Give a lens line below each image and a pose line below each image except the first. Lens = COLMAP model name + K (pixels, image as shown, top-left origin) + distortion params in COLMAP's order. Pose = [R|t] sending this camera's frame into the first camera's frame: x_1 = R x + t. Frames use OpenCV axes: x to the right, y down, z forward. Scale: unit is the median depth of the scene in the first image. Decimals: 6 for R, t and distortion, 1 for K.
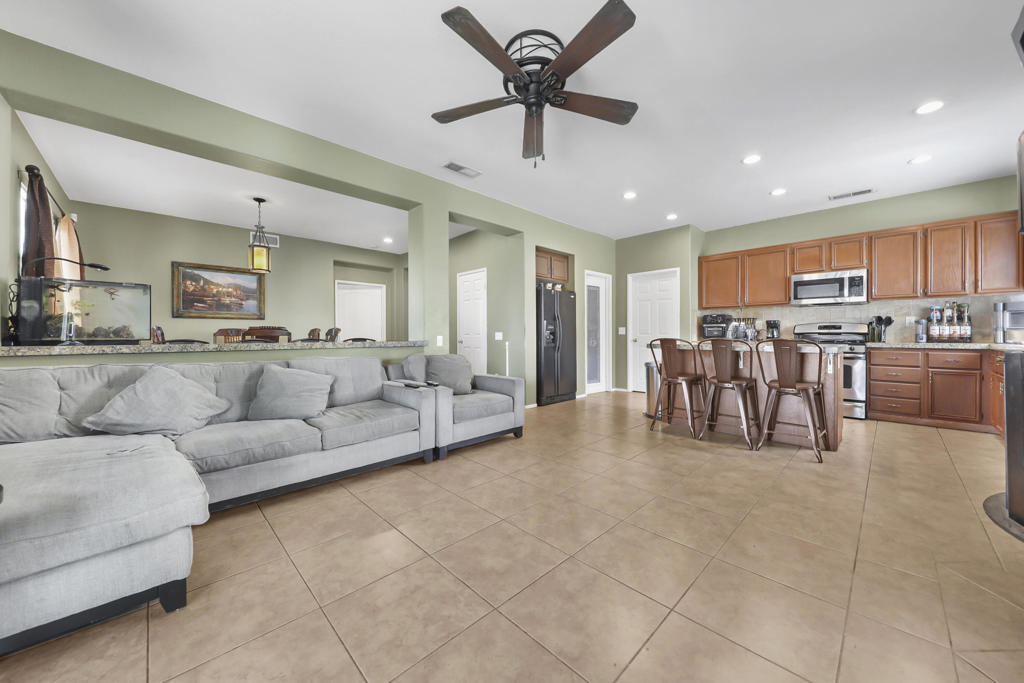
lens RADIAL K [[366.8, 0, 508.1], [0, 366.8, 335.4], [0, 0, 1]] dist [0.001421, 0.000026]
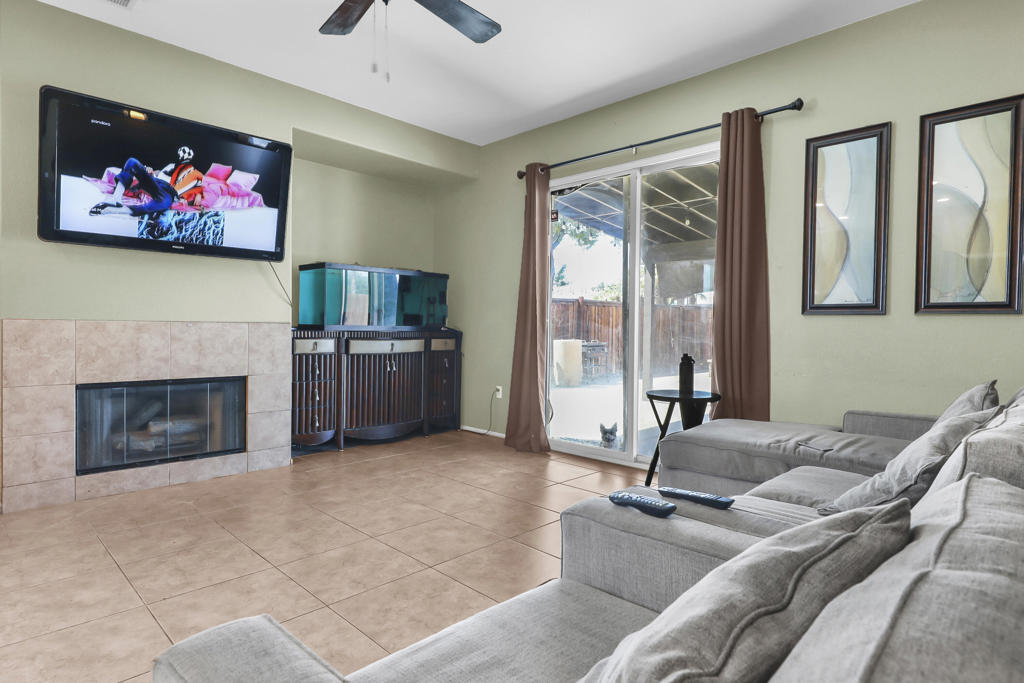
lens RADIAL K [[530.3, 0, 513.9], [0, 530.3, 336.2], [0, 0, 1]] dist [-0.000561, 0.000175]
pose [[-0.999264, -0.009869, -0.037076, -0.084170], [-0.010504, 0.999801, 0.016971, -0.000473], [0.036901, 0.017348, -0.999168, 1.263780]]
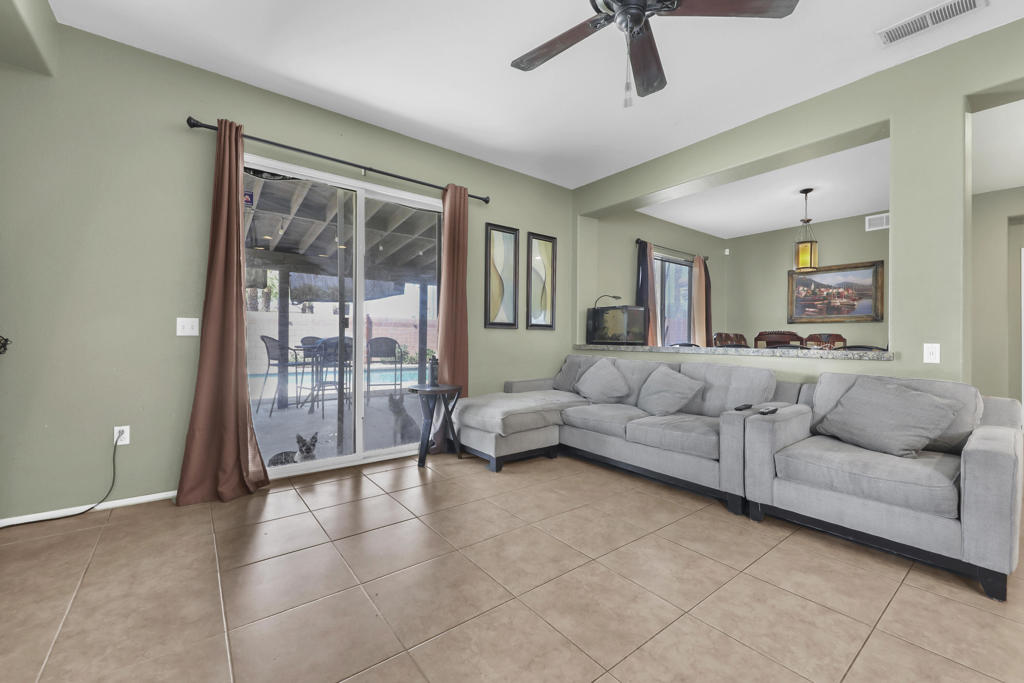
lens RADIAL K [[417.7, 0, 513.0], [0, 417.7, 337.5], [0, 0, 1]] dist [0.001363, -0.000032]
pose [[-0.111461, -0.000322, -0.993769, 0.574540], [-0.010658, 0.999943, 0.000871, -0.002788], [0.993712, 0.010689, -0.111458, 0.550942]]
